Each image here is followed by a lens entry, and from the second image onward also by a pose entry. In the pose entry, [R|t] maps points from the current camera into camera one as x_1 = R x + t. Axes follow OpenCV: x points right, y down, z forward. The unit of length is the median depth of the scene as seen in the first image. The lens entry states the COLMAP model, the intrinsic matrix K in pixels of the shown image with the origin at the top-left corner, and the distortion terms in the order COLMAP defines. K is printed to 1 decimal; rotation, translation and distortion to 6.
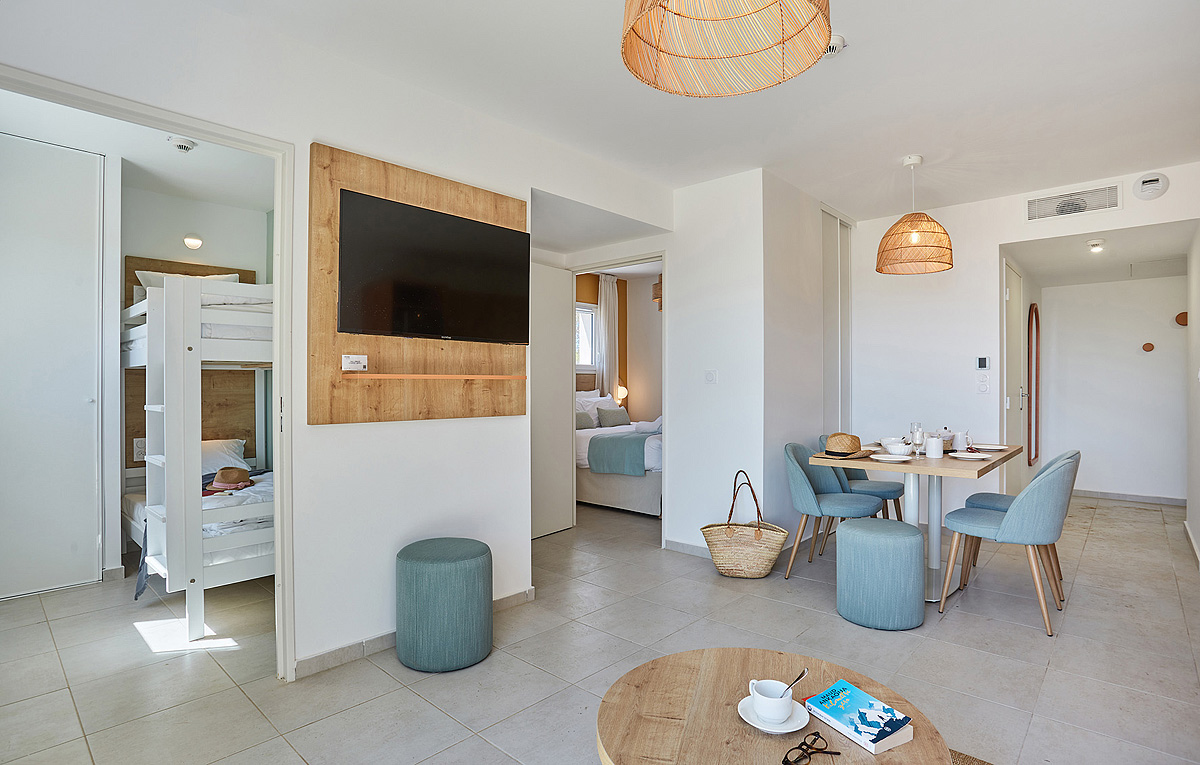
lens RADIAL K [[595.4, 0, 600.0], [0, 595.4, 382.5], [0, 0, 1]] dist [-0.001220, -0.000287]
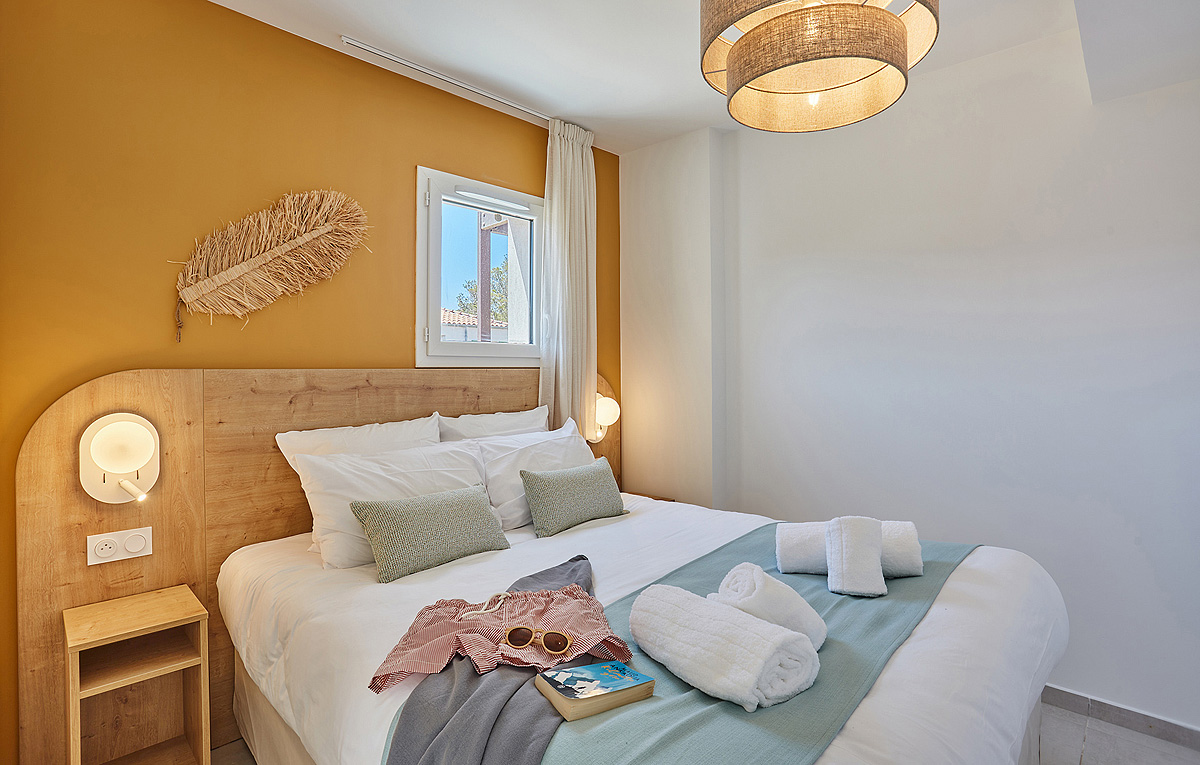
lens RADIAL K [[606.3, 0, 574.9], [0, 606.3, 390.2], [0, 0, 1]] dist [-0.005331, -0.000372]
pose [[0.999857, -0.005632, -0.015934, 0.022858], [0.005550, 0.999971, -0.005203, 0.002977], [0.015963, 0.005114, 0.999860, 0.594180]]
